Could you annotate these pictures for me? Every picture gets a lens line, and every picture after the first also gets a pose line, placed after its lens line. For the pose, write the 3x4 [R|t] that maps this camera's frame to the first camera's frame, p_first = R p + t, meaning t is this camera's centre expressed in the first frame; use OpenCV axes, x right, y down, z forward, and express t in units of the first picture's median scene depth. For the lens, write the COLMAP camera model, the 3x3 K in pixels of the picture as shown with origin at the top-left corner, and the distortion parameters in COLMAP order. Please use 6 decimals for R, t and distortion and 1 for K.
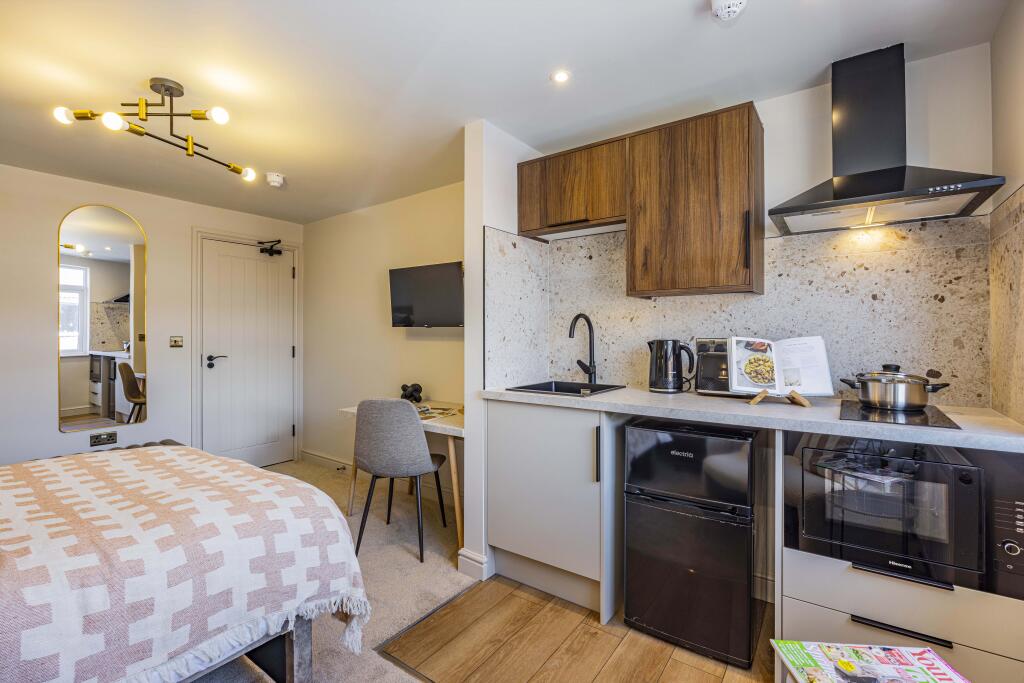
lens RADIAL K [[463.2, 0, 507.6], [0, 463.2, 338.2], [0, 0, 1]] dist [-0.023988, 0.000351]
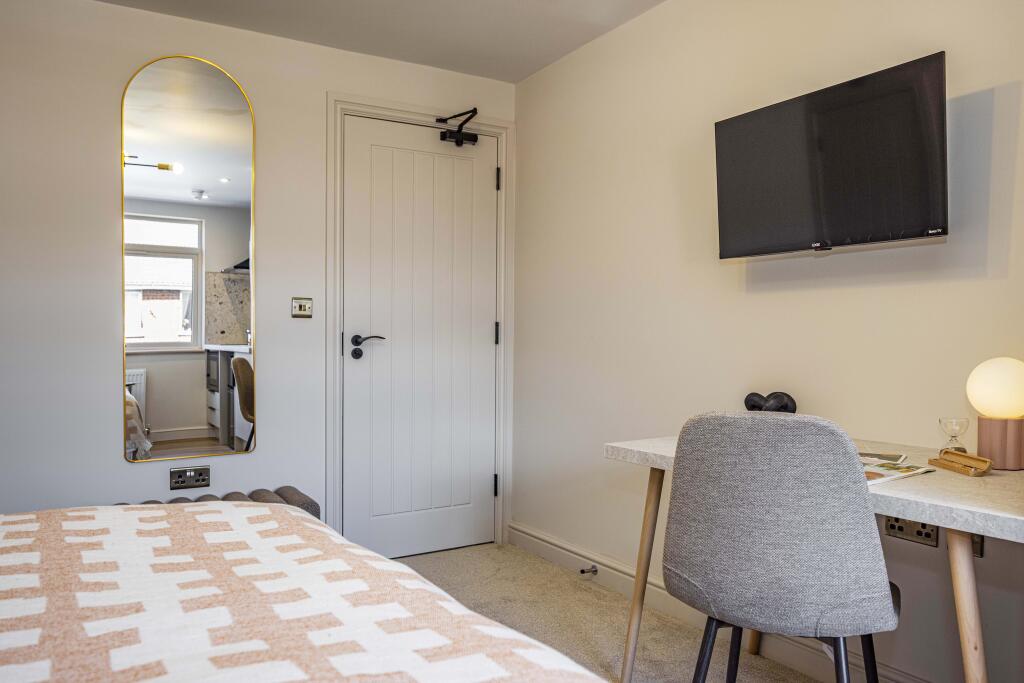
lens RADIAL K [[758.3, 0, 513.4], [0, 758.3, 342.6], [0, 0, 1]] dist [-0.032835, -0.000665]
pose [[0.925668, -0.000129, -0.378336, -0.142239], [-0.001823, 0.999987, -0.004799, 0.050026], [0.378332, 0.005132, 0.925656, 0.247653]]
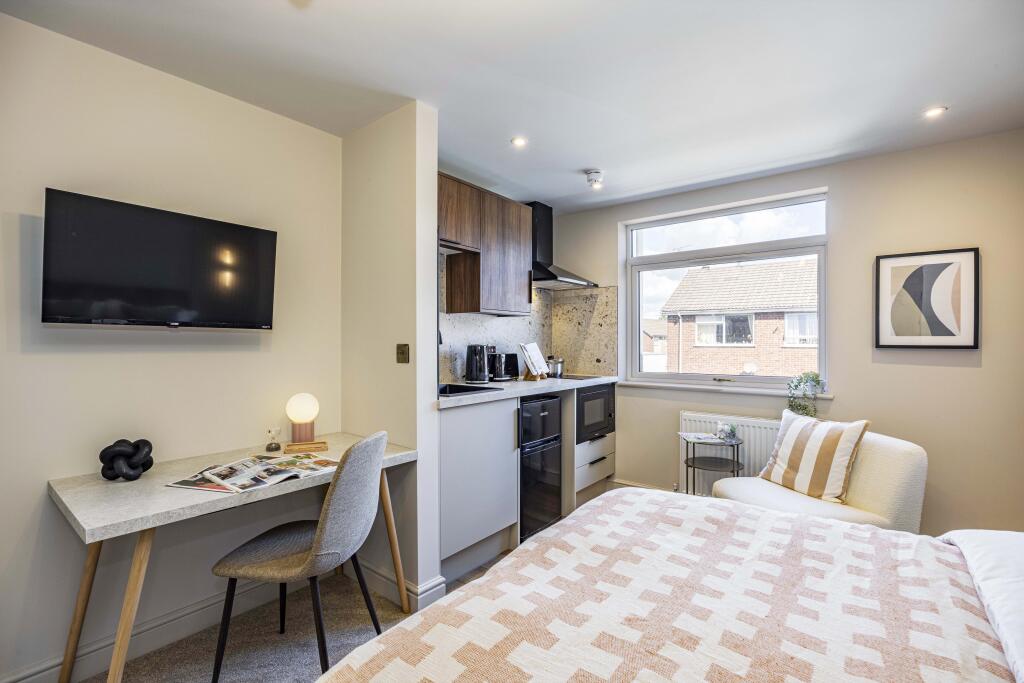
lens RADIAL K [[462.9, 0, 512.8], [0, 462.9, 342.2], [0, 0, 1]] dist [-0.025723, -0.000552]
pose [[0.033744, -0.004770, 0.999419, -0.575515], [0.001165, 0.999988, 0.004733, -0.006502], [-0.999430, 0.001004, 0.033749, 0.476659]]
